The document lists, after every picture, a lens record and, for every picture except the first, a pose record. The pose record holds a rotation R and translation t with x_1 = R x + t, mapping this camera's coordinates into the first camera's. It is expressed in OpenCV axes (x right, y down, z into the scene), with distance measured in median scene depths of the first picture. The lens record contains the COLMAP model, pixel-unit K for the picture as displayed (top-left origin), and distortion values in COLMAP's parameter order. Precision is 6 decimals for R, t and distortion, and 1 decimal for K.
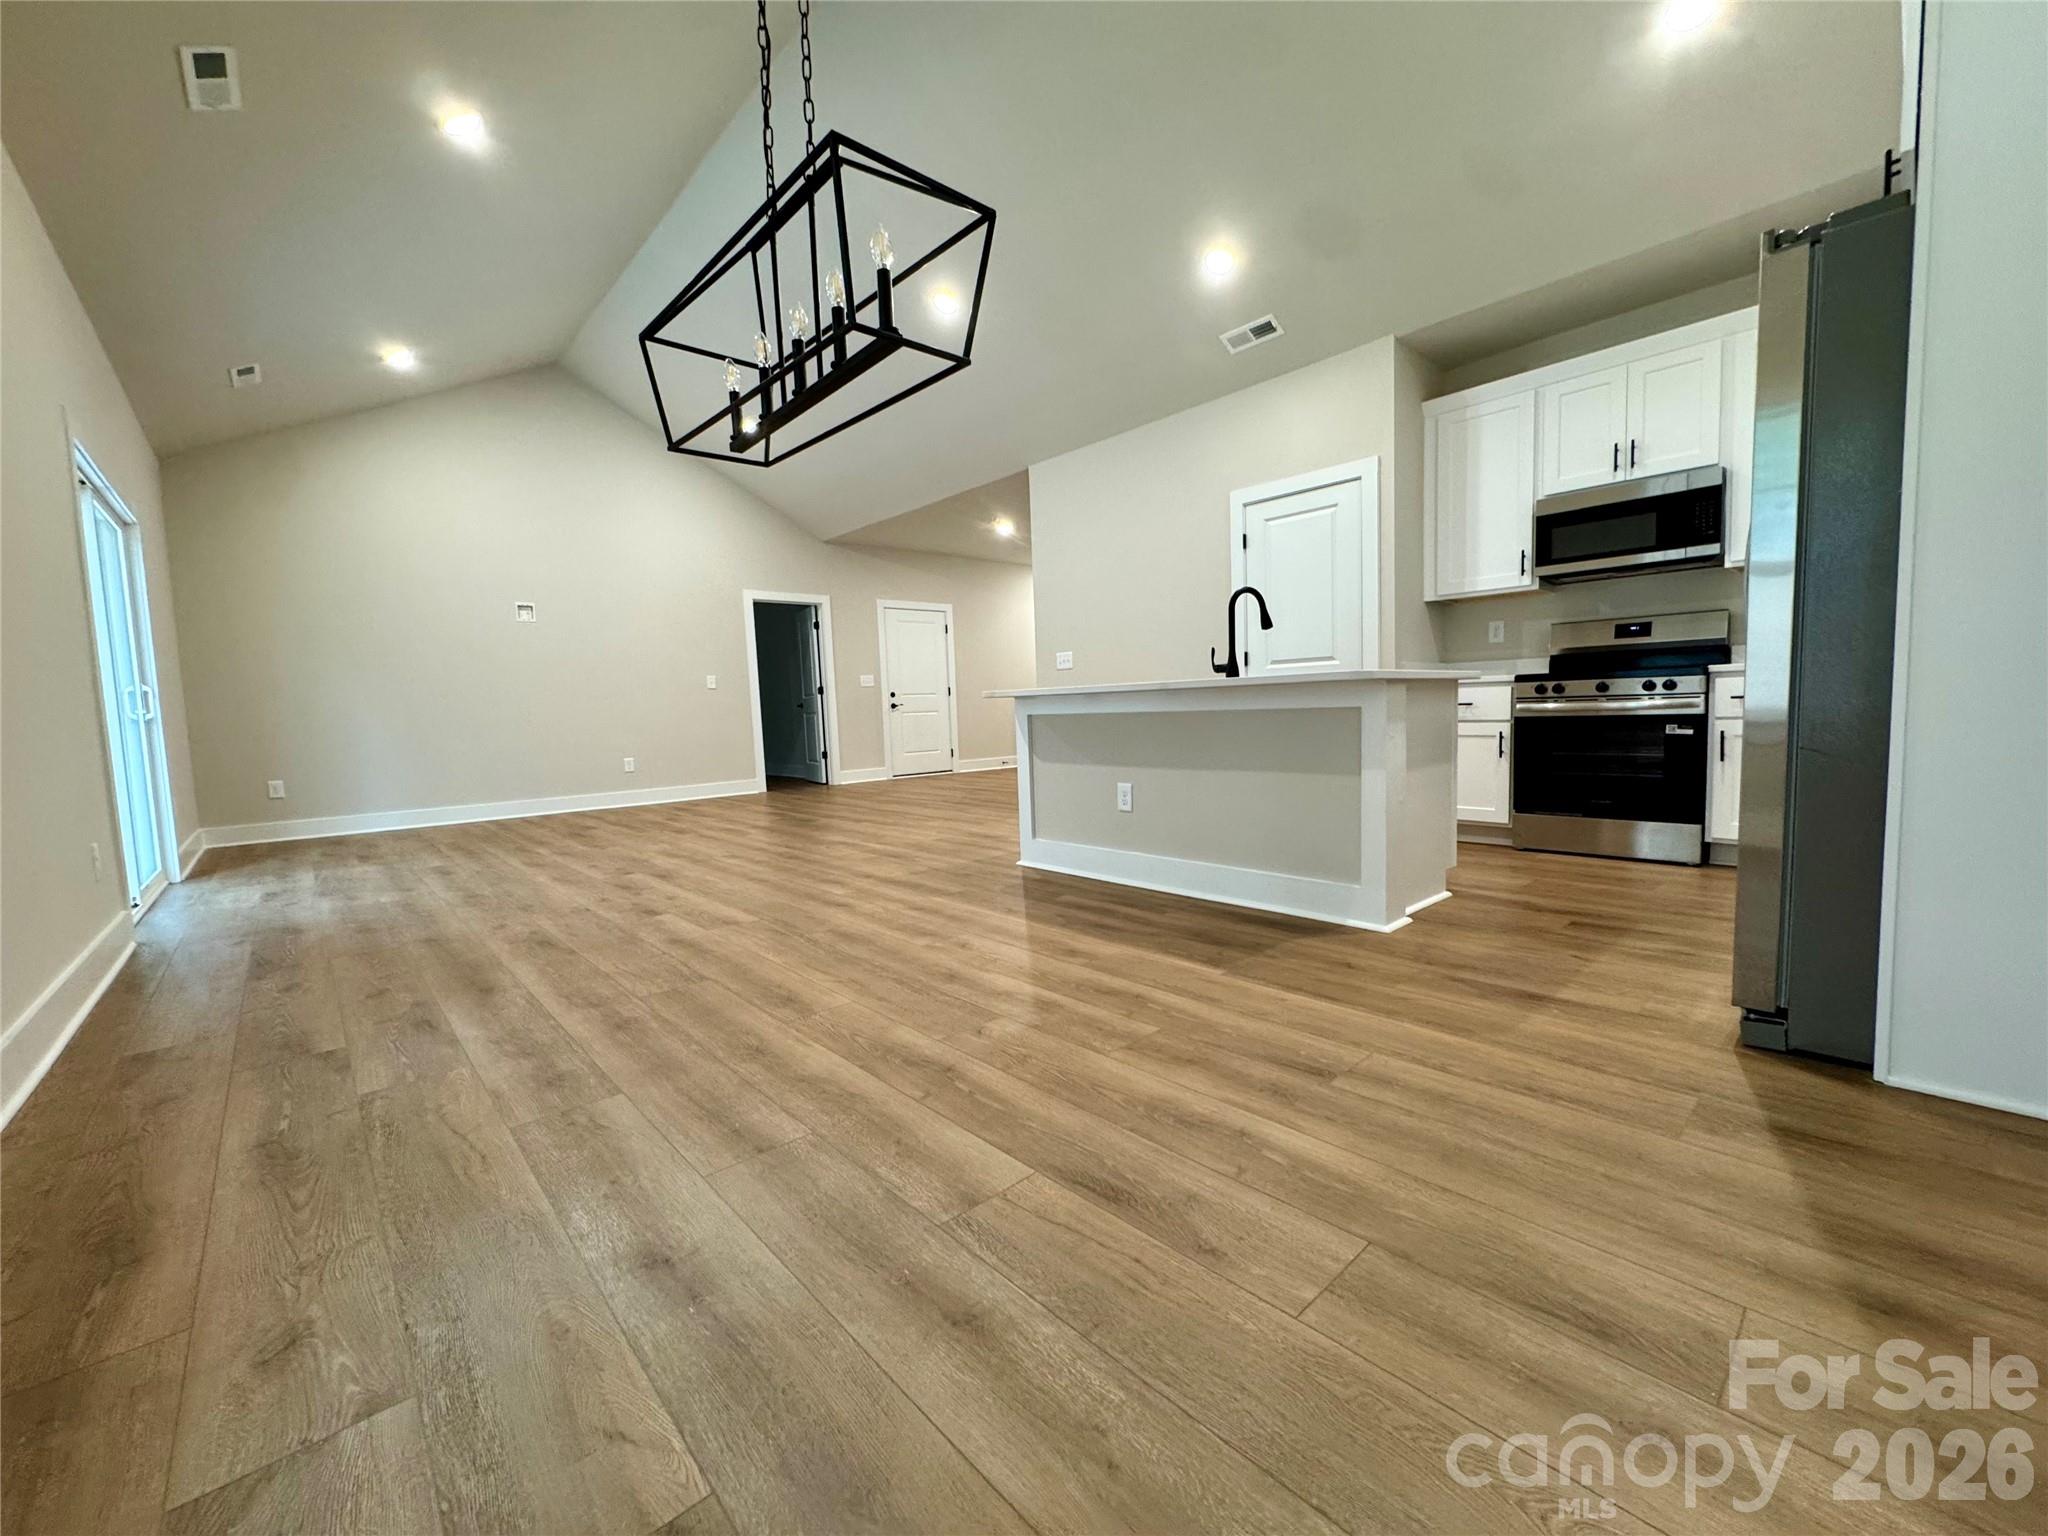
lens RADIAL K [[816.9, 0, 1028.4], [0, 816.9, 770.4], [0, 0, 1]] dist [-0.004346, 0.000703]
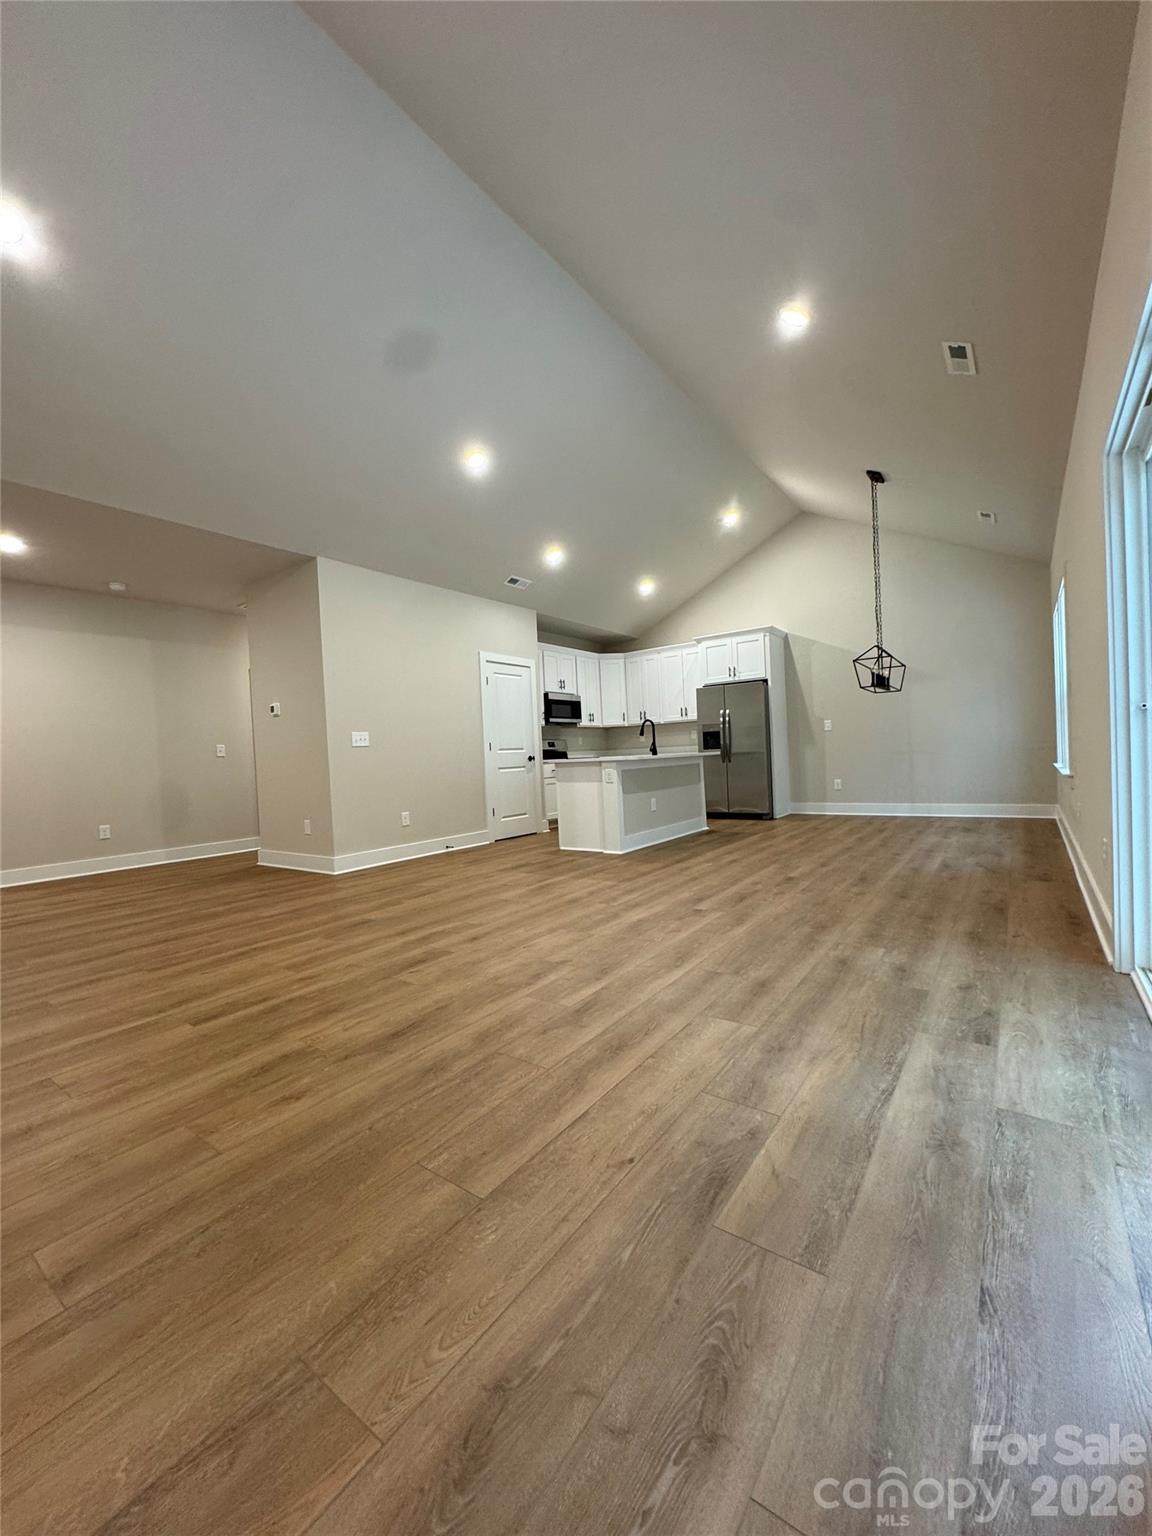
lens RADIAL K [[612.7, 0, 575.3], [0, 612.7, 767.0], [0, 0, 1]] dist [-0.004346, 0.000703]
pose [[-0.197756, 0.026056, 0.979905, -1.297647], [0.128132, 0.991757, -0.000513, -0.084436], [-0.971841, 0.125455, -0.199464, 1.331784]]
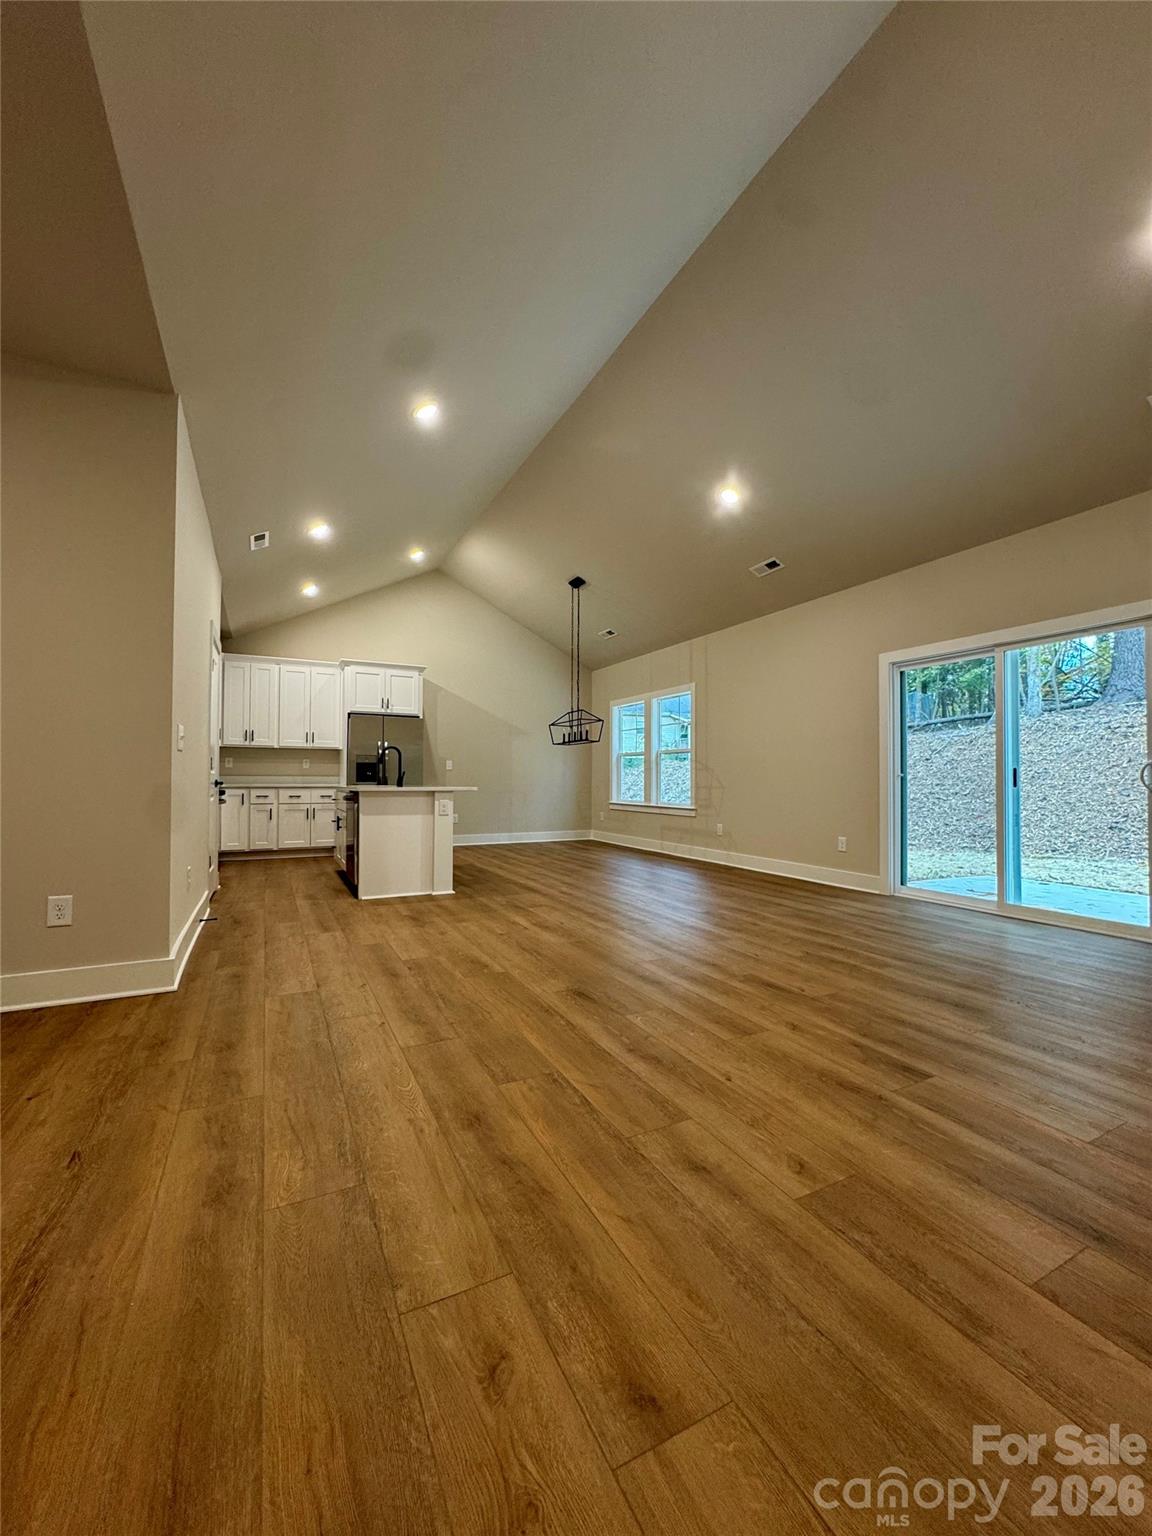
lens RADIAL K [[612.7, 0, 575.4], [0, 612.7, 766.1], [0, 0, 1]] dist [-0.004346, 0.000703]
pose [[-0.962839, 0.037051, 0.267522, -0.578987], [0.049875, 0.997901, 0.041301, -0.175068], [-0.265430, 0.053109, -0.962666, 2.086504]]
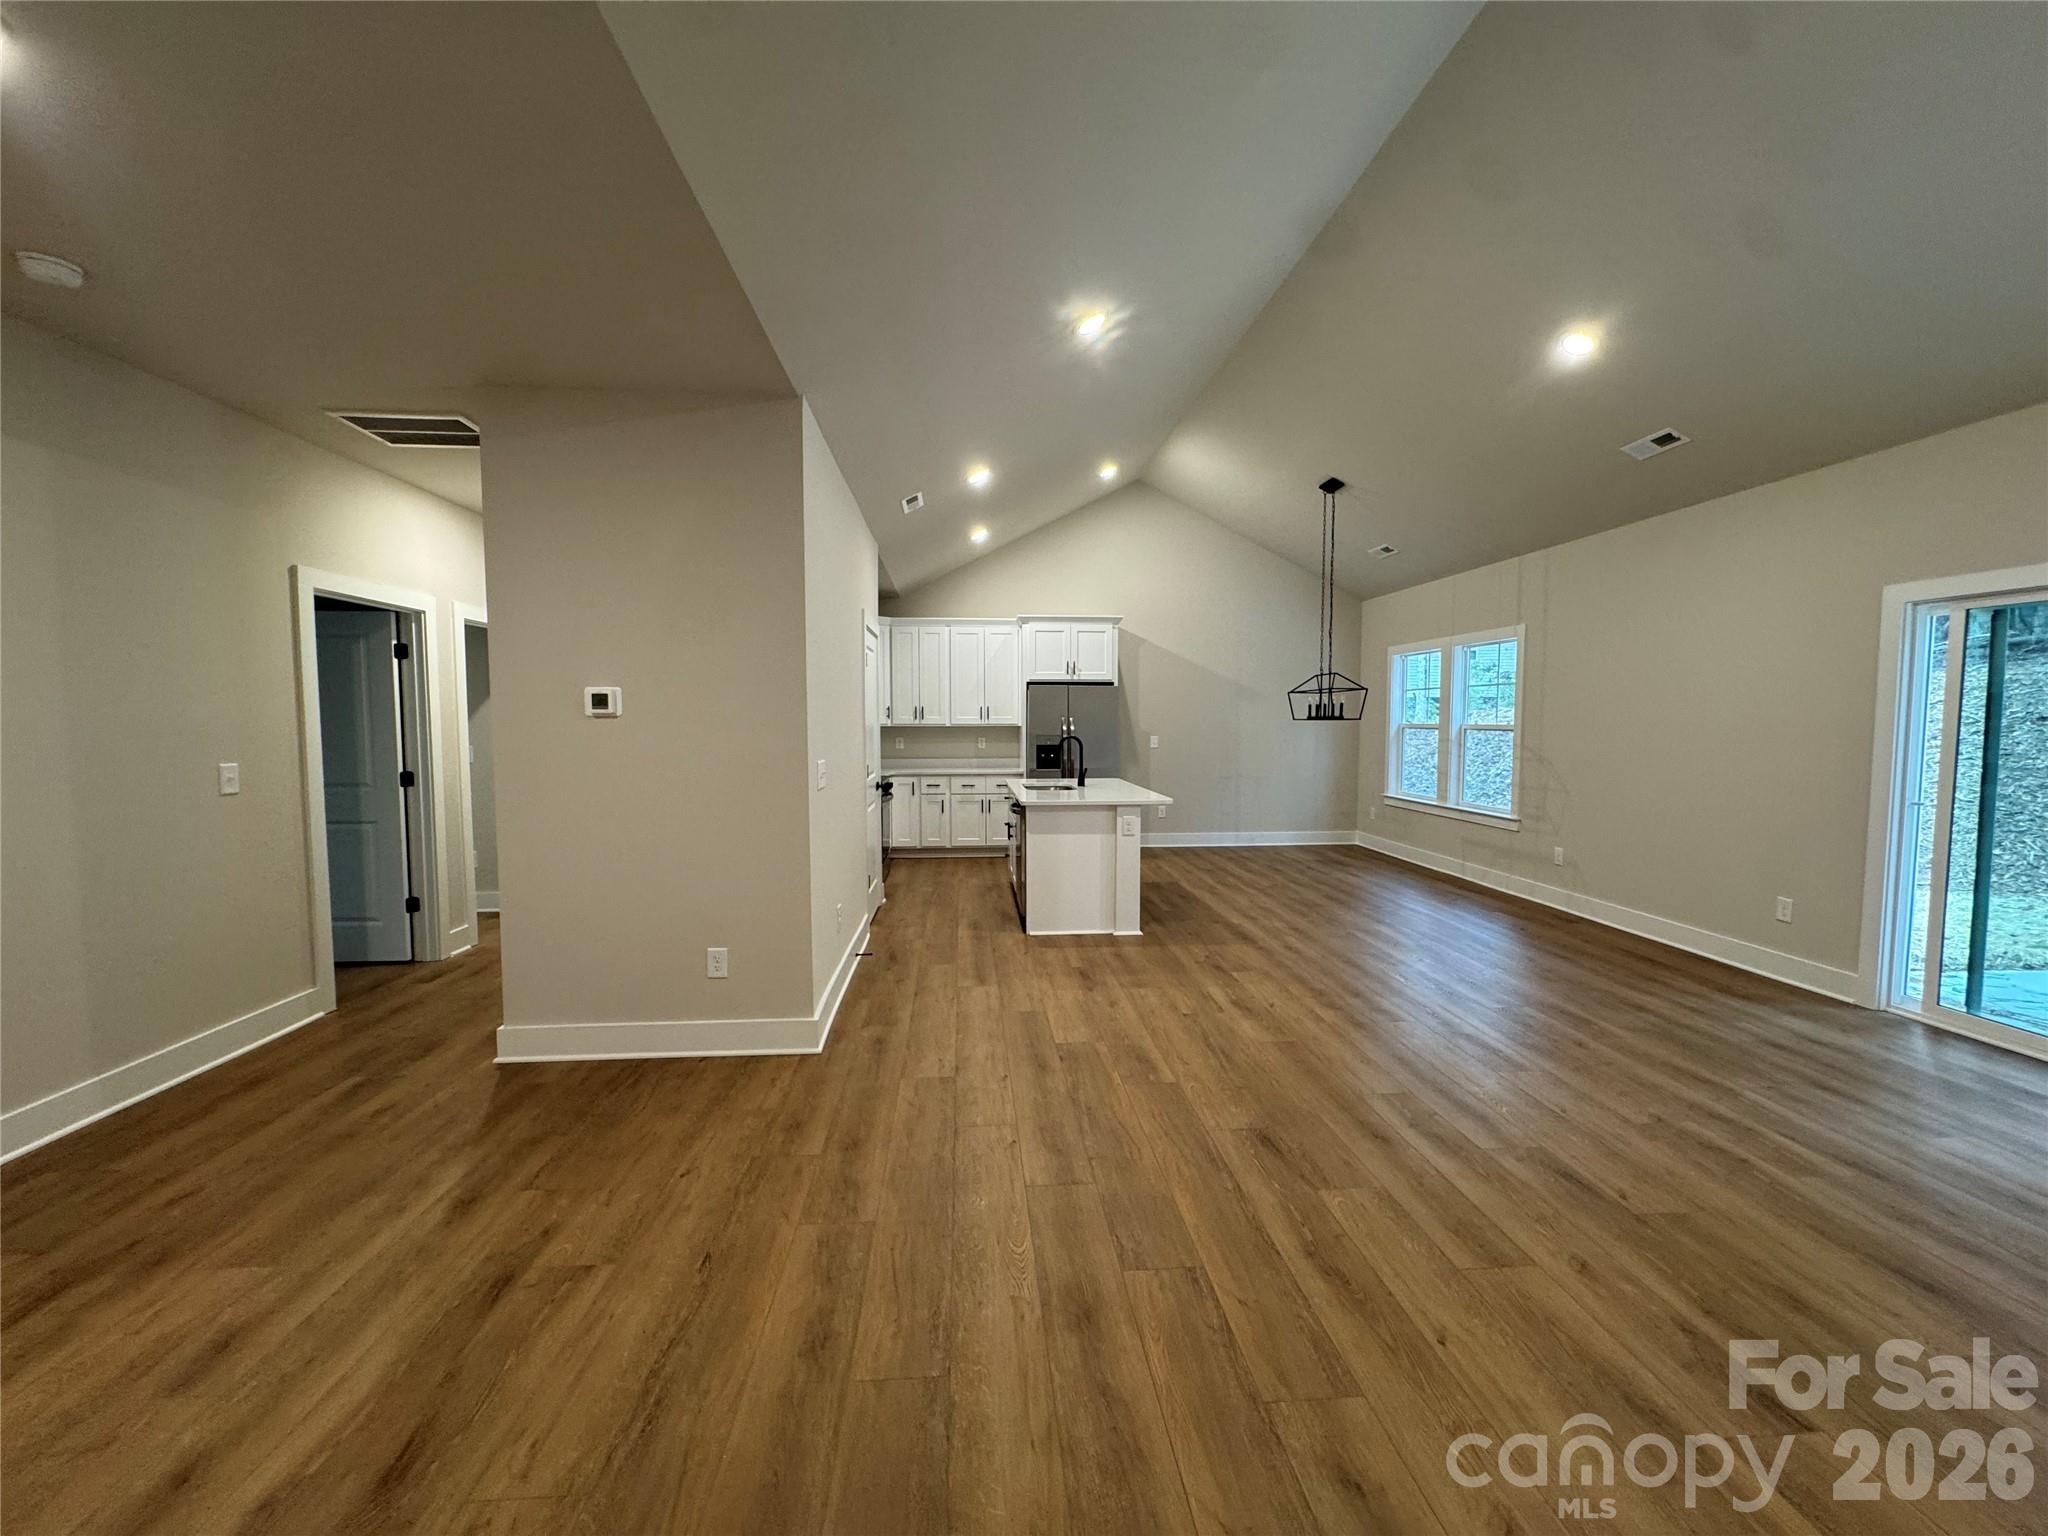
lens RADIAL K [[816.9, 0, 1023.2], [0, 816.9, 768.7], [0, 0, 1]] dist [-0.004346, 0.000703]
pose [[-0.786130, -0.001721, 0.618059, -0.651086], [0.075078, 0.992325, 0.098258, -0.278716], [-0.613484, 0.123646, -0.779967, 2.063678]]
